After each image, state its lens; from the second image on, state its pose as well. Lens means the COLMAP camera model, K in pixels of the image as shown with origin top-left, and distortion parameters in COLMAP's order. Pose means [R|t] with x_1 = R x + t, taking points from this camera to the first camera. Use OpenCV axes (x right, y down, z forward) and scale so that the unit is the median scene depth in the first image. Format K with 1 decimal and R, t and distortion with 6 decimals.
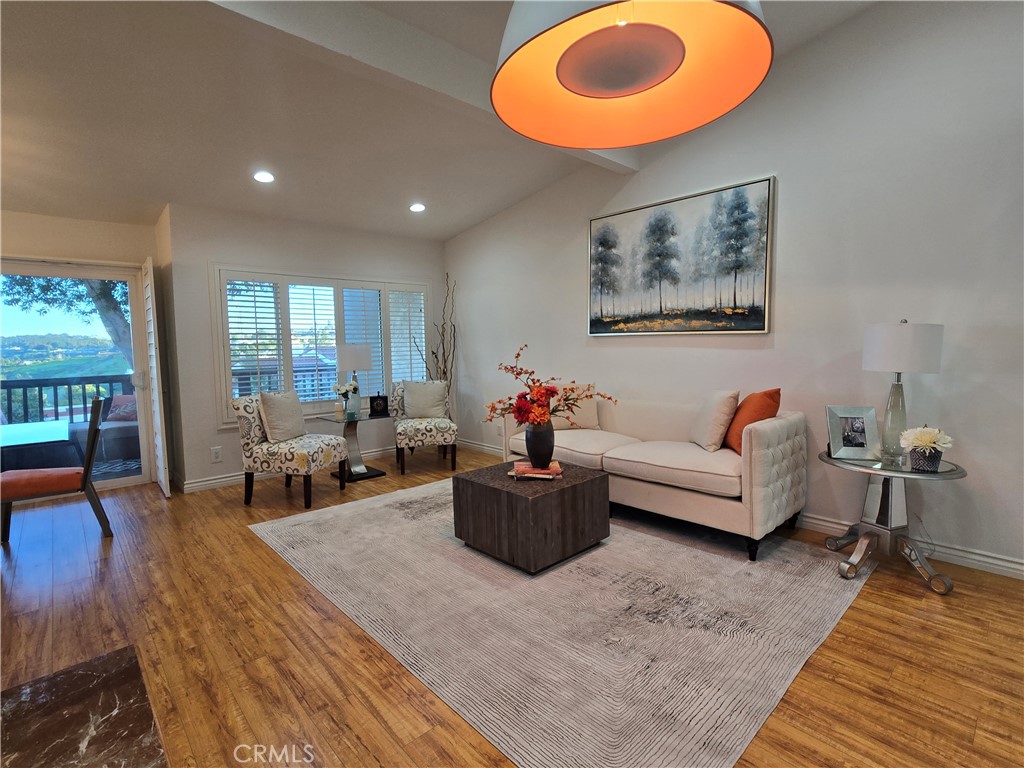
lens RADIAL K [[497.2, 0, 512.0], [0, 497.2, 381.1], [0, 0, 1]] dist [0.000147, 0.000264]
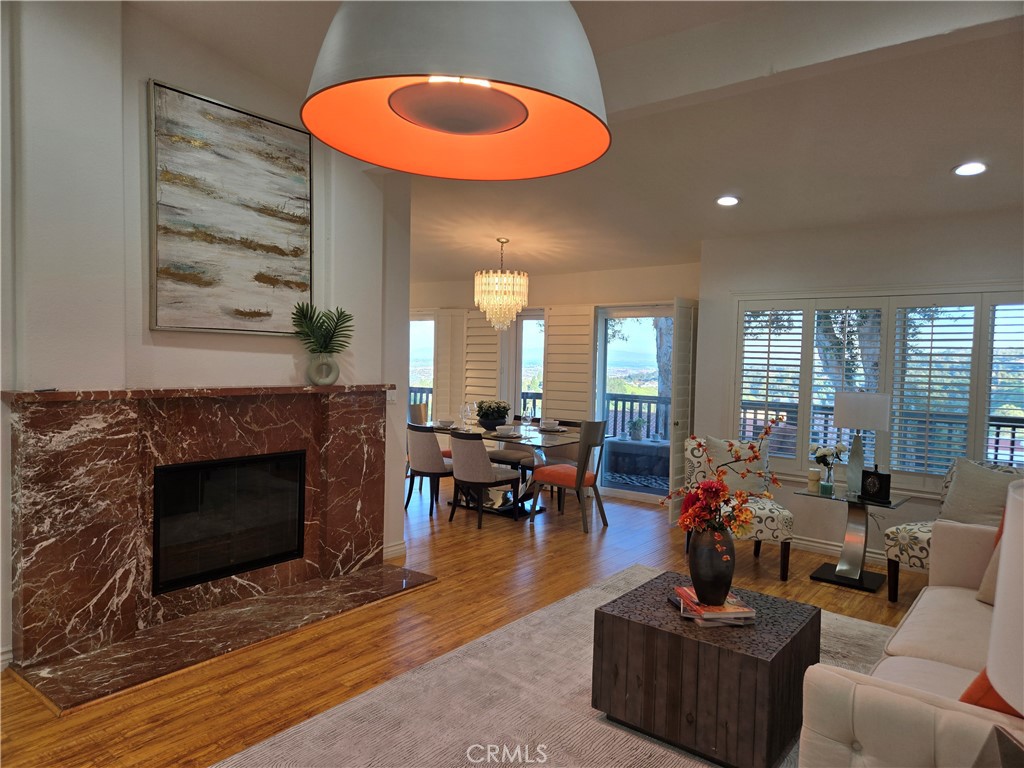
lens RADIAL K [[690.6, 0, 511.9], [0, 690.6, 385.2], [0, 0, 1]] dist [0.052019, 0.000787]
pose [[0.137637, 0.069061, -0.988072, 0.722131], [-0.098336, 0.993591, 0.055749, -0.110470], [0.985589, 0.089490, 0.143546, 0.458664]]
